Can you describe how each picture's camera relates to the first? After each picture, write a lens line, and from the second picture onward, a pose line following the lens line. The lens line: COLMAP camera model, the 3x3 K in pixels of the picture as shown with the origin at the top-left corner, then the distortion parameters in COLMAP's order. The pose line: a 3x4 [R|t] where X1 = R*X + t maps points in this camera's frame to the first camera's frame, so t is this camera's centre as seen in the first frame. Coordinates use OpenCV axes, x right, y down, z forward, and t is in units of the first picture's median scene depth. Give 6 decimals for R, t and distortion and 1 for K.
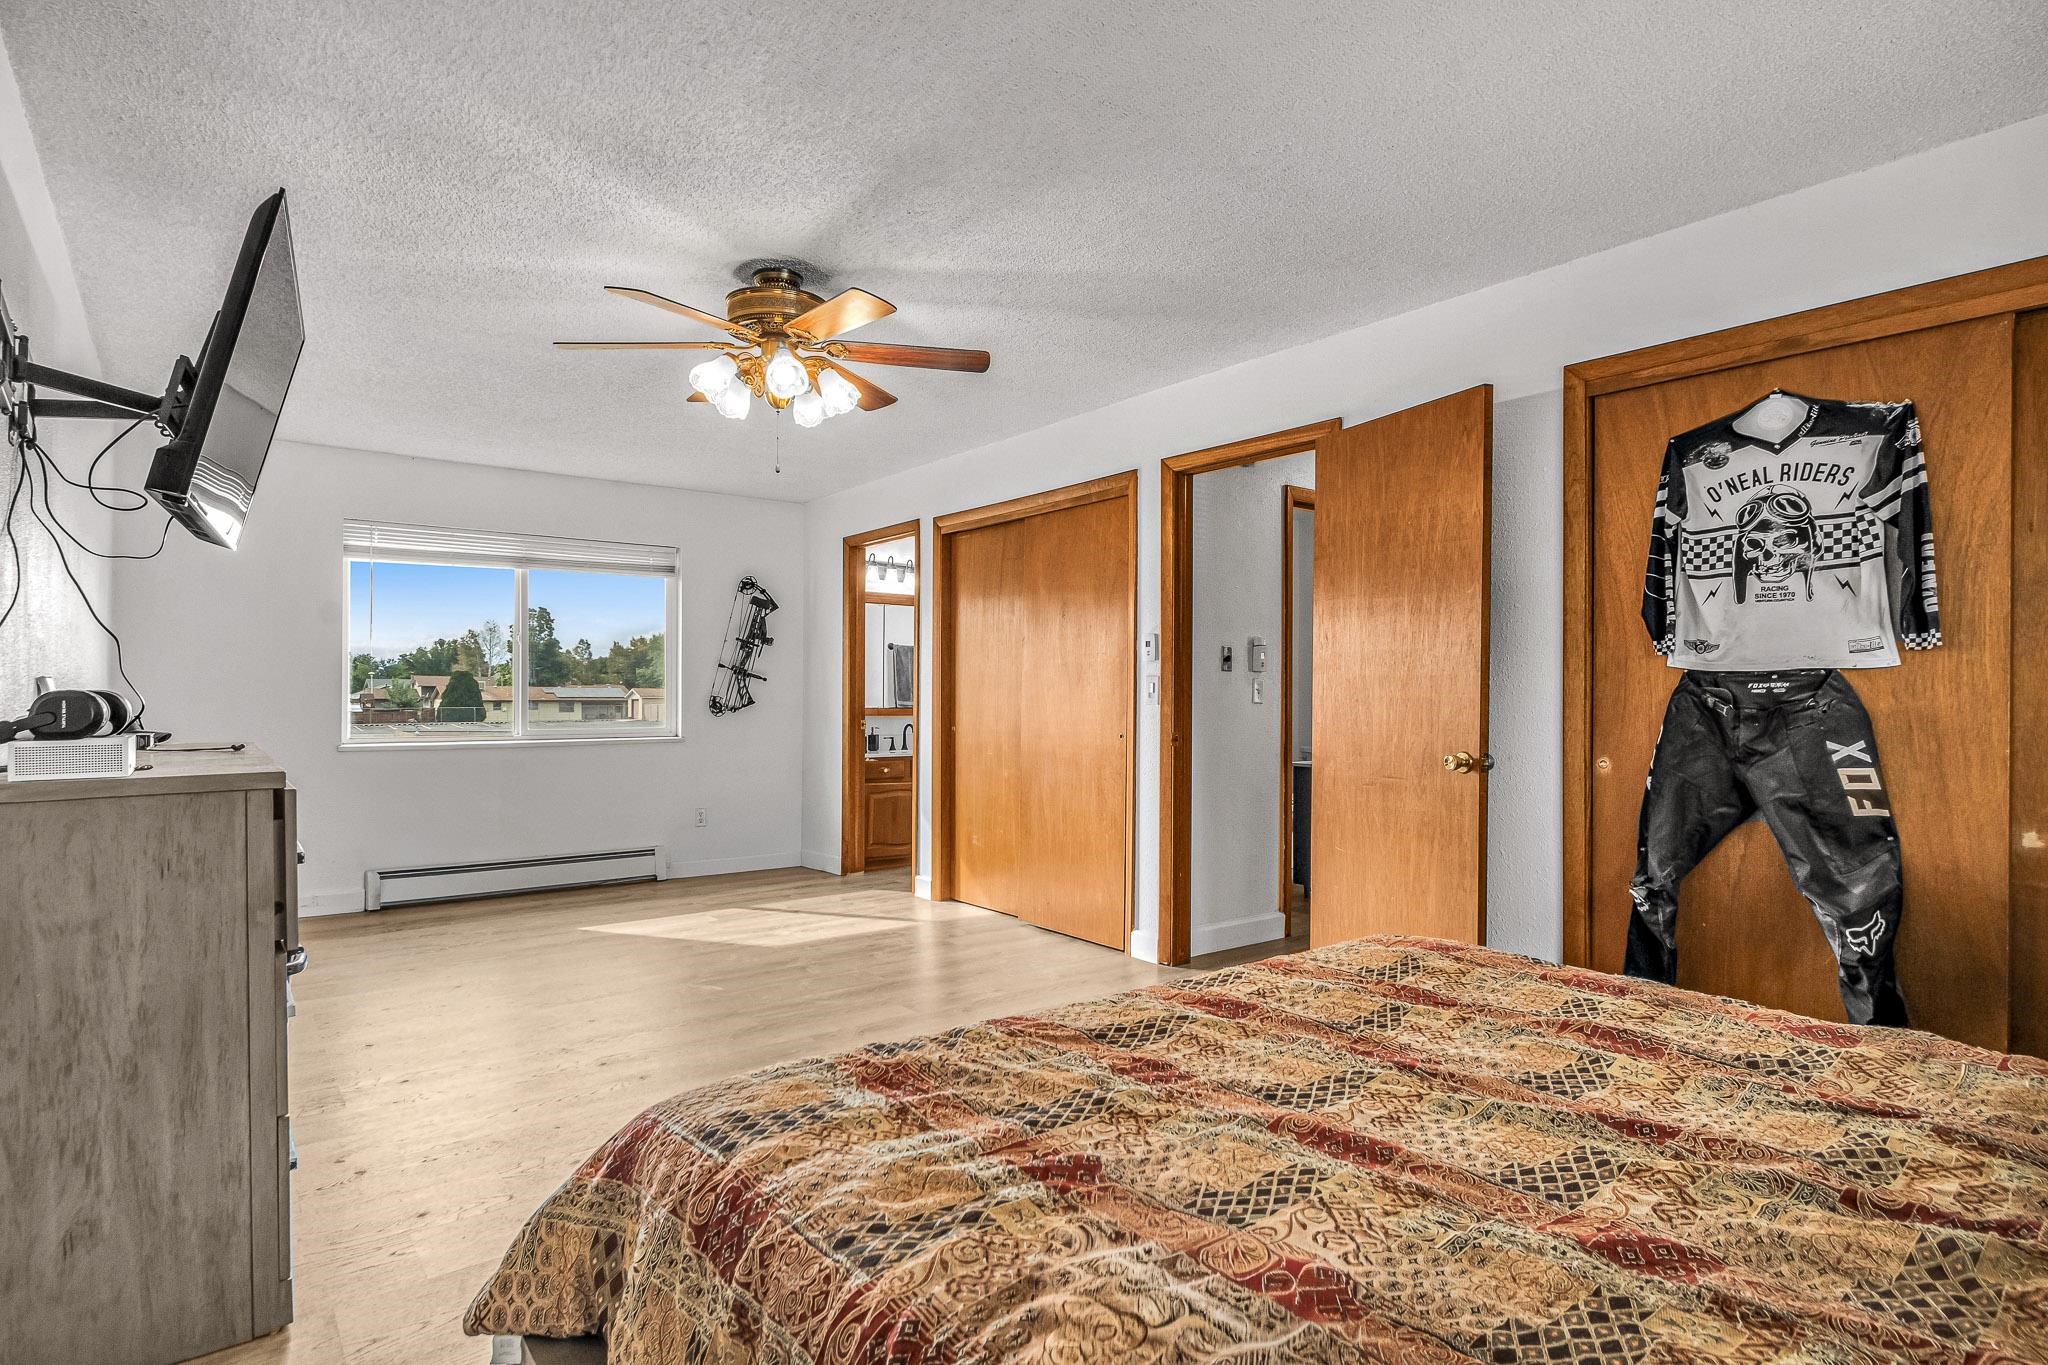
lens RADIAL K [[1077.4, 0, 1015.6], [0, 1077.4, 694.8], [0, 0, 1]] dist [-0.002363, -0.000555]
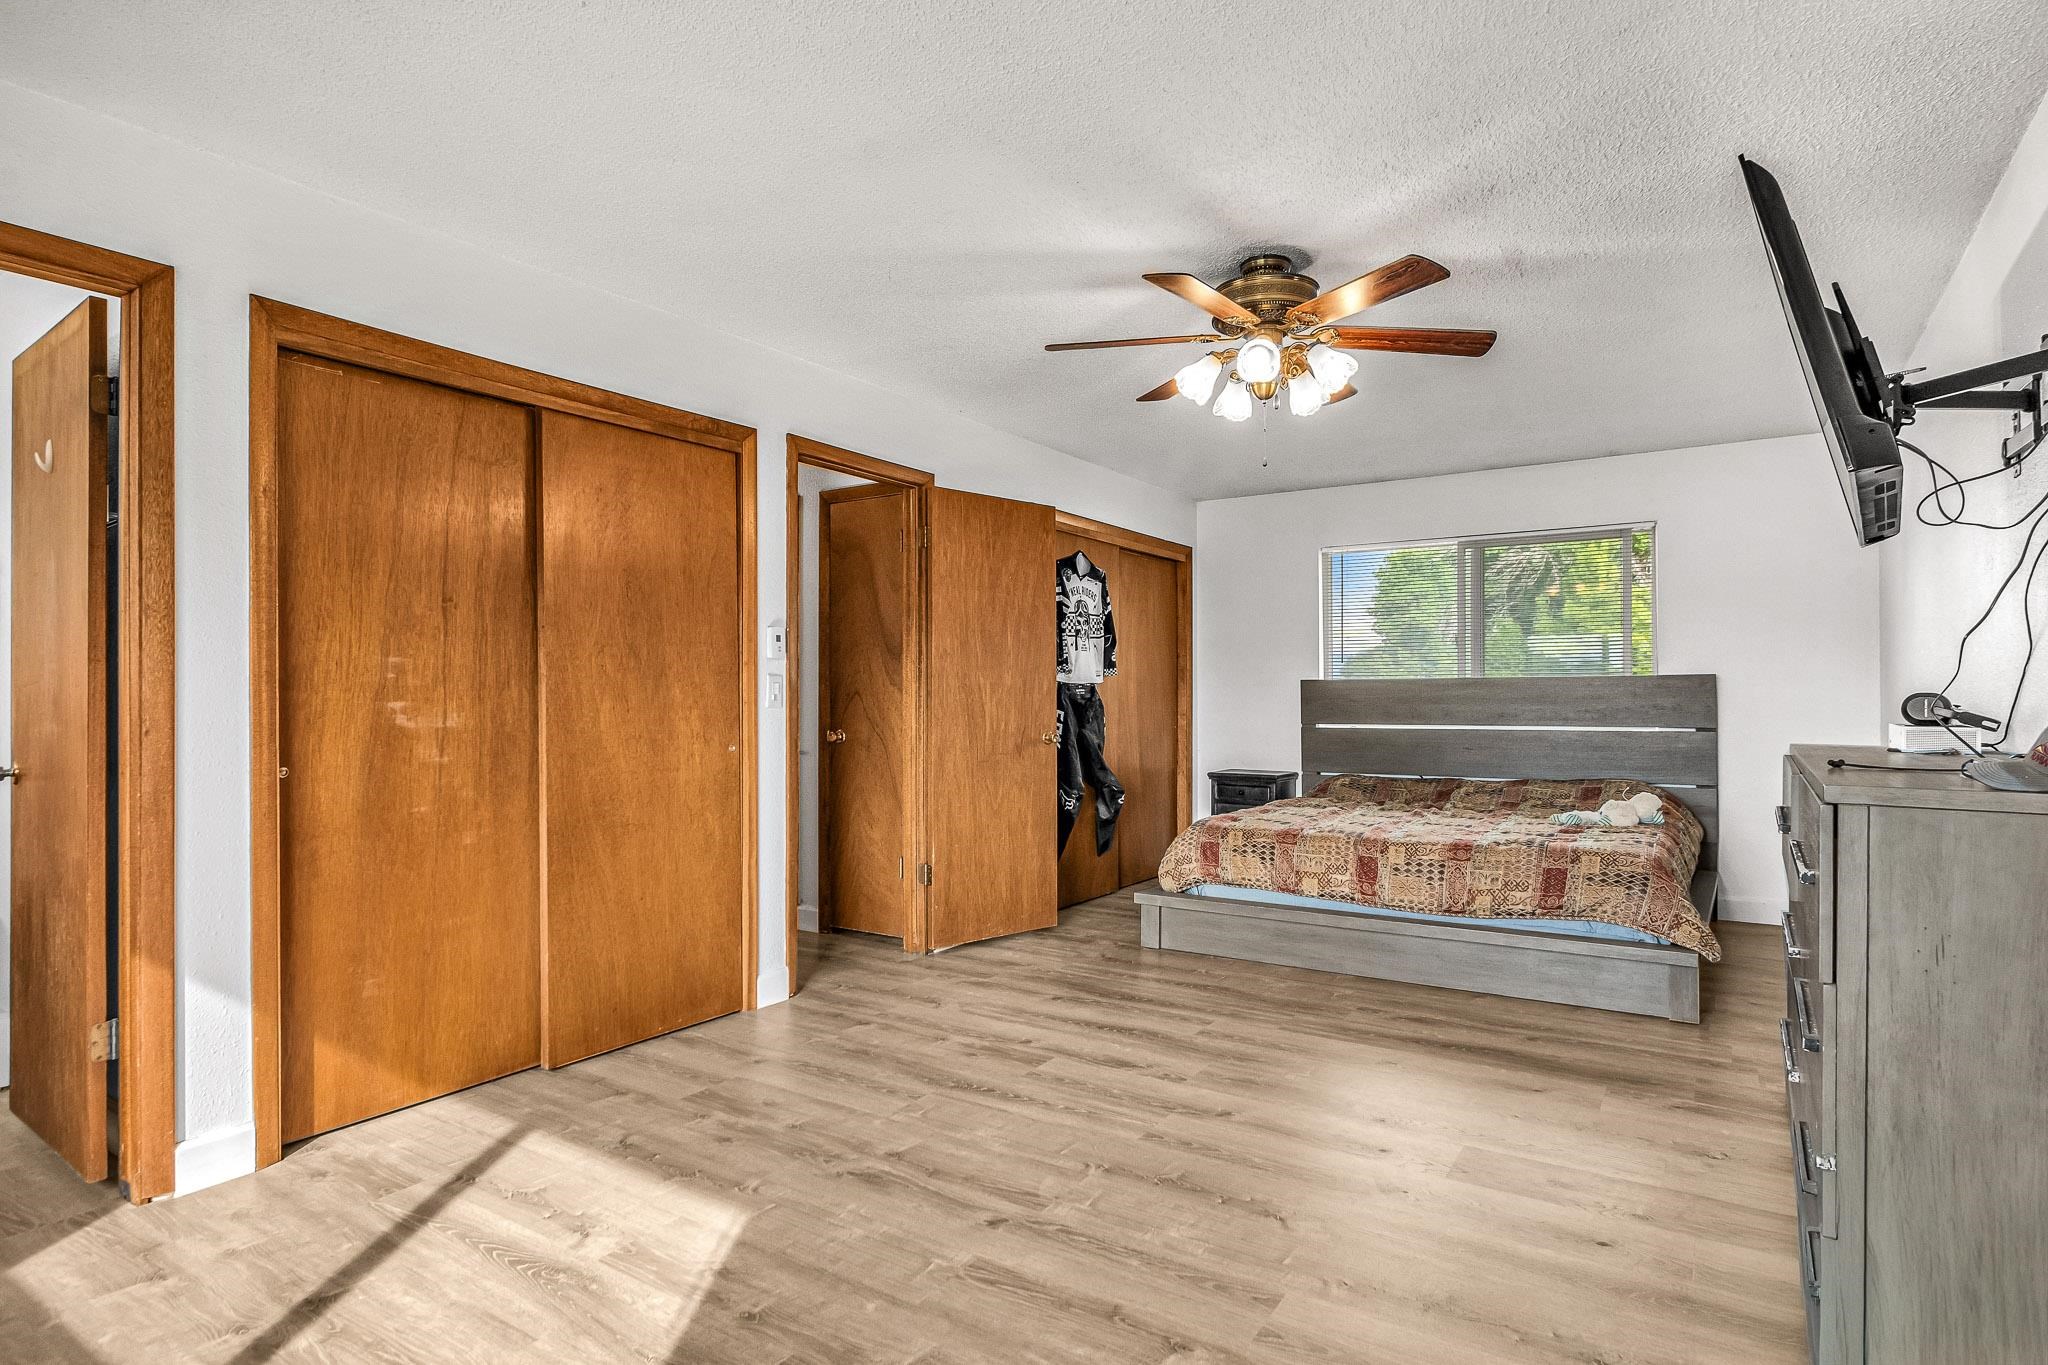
lens RADIAL K [[1077.4, 0, 1015.6], [0, 1077.4, 694.8], [0, 0, 1]] dist [-0.002363, -0.000555]
pose [[-0.319526, 0.005299, 0.947563, -1.205494], [0.009072, 0.999956, -0.002534, 0.003600], [-0.947534, 0.007786, -0.319560, 1.726081]]
